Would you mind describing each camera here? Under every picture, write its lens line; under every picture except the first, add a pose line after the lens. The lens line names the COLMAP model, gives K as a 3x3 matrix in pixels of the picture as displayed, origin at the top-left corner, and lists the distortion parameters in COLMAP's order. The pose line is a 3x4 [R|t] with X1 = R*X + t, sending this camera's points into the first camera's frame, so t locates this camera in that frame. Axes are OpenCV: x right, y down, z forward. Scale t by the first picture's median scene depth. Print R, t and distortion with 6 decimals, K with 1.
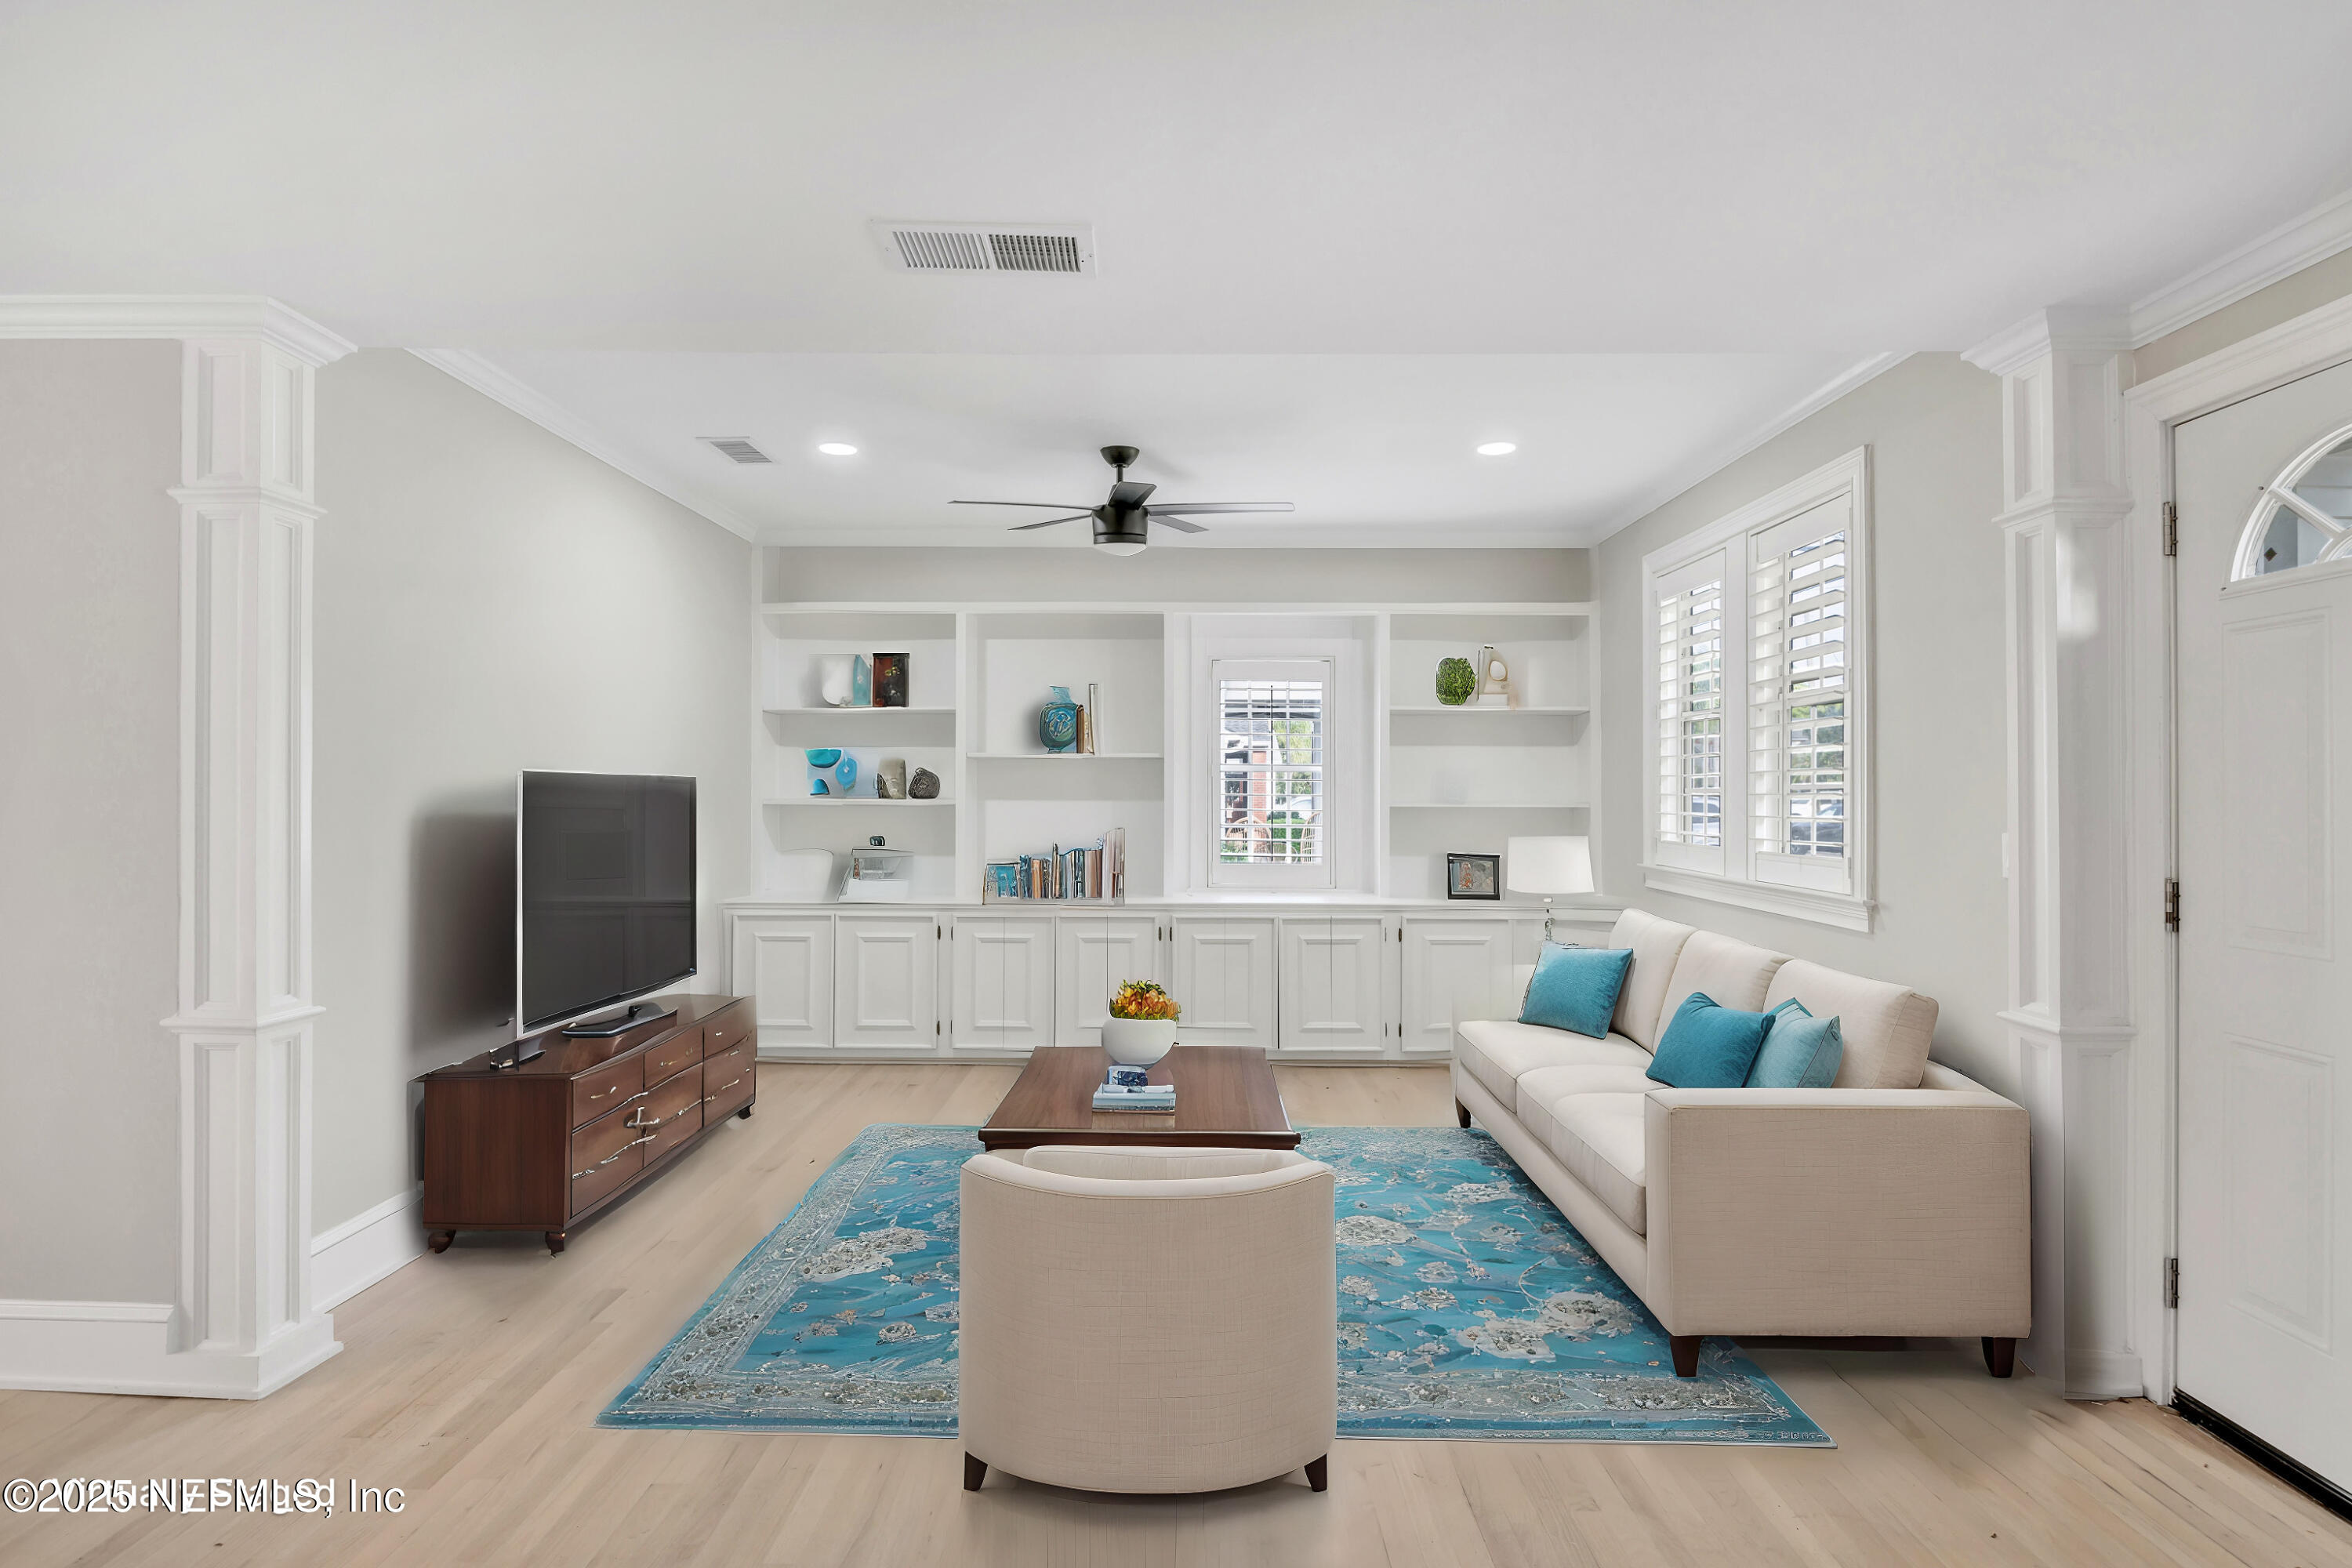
lens RADIAL K [[1165.4, 0, 1176.0], [0, 1165.4, 784.0], [0, 0, 1]] dist [-0.002758, -0.000113]
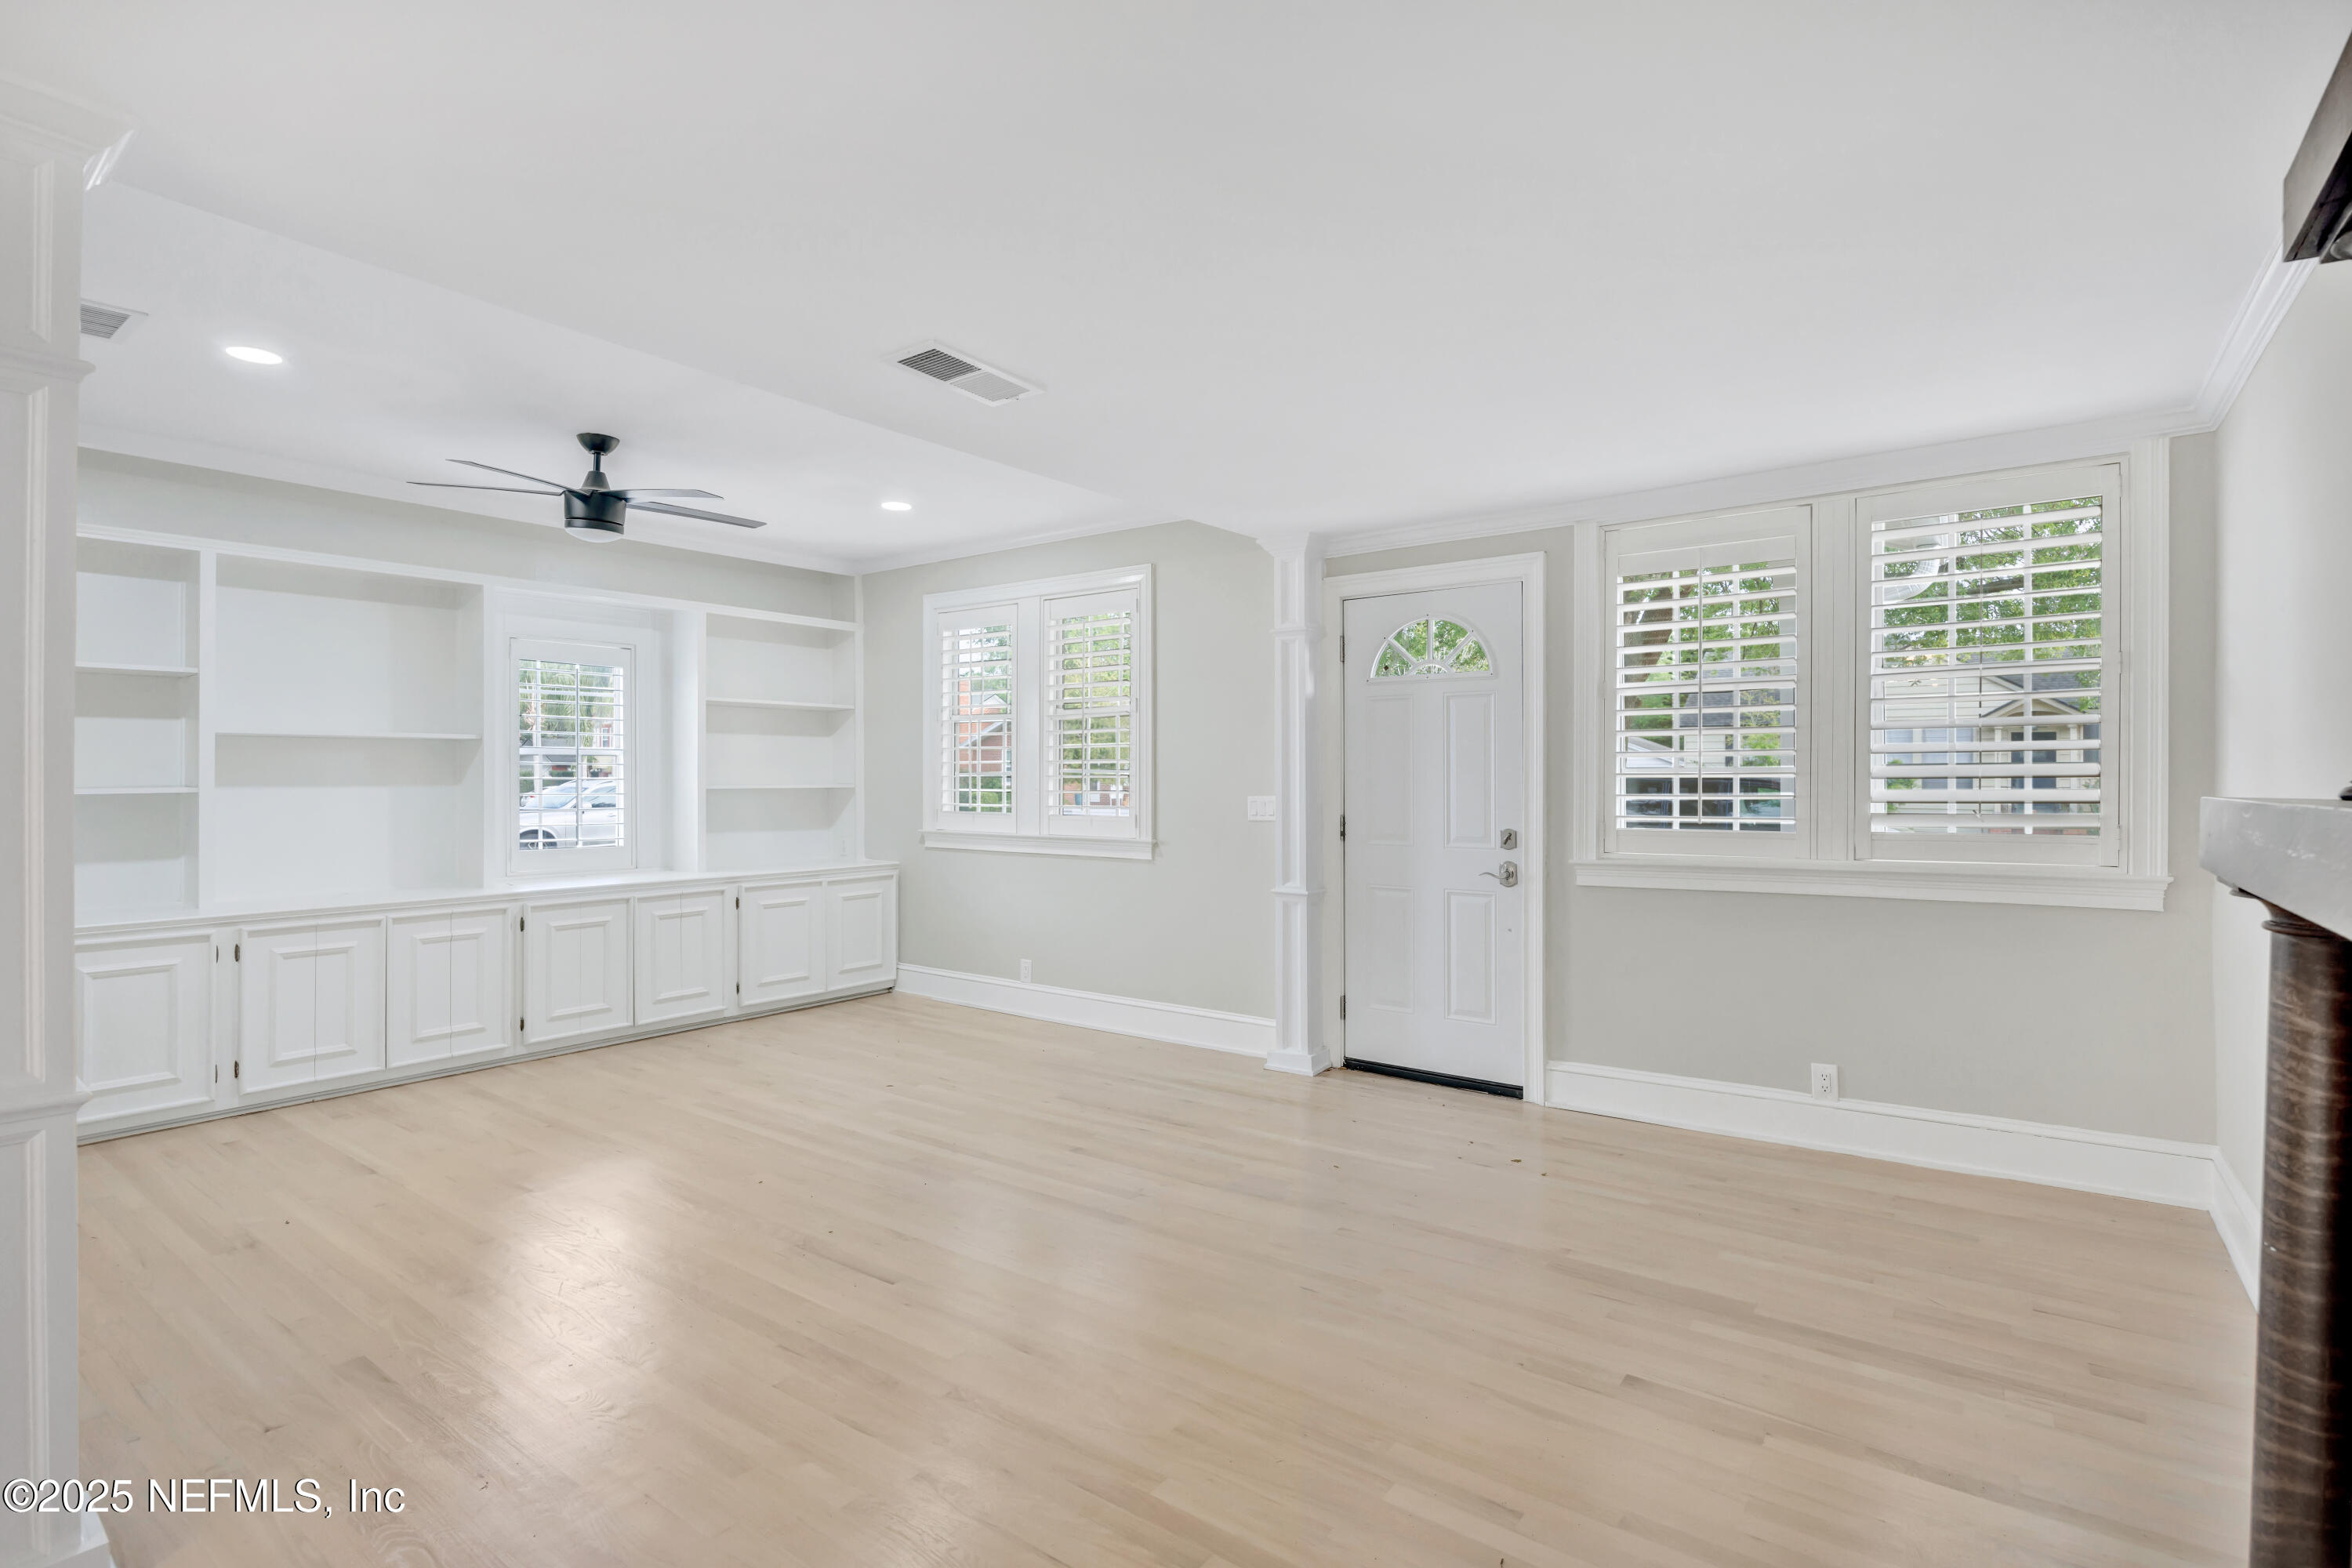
lens RADIAL K [[1158.7, 0, 1170.7], [0, 1158.7, 757.8], [0, 0, 1]] dist [-0.000132, 0.000104]
pose [[0.592256, 0.008830, 0.805702, -0.554104], [-0.002644, 0.999956, -0.009016, -0.001394], [-0.805746, 0.003210, 0.592253, 0.005612]]
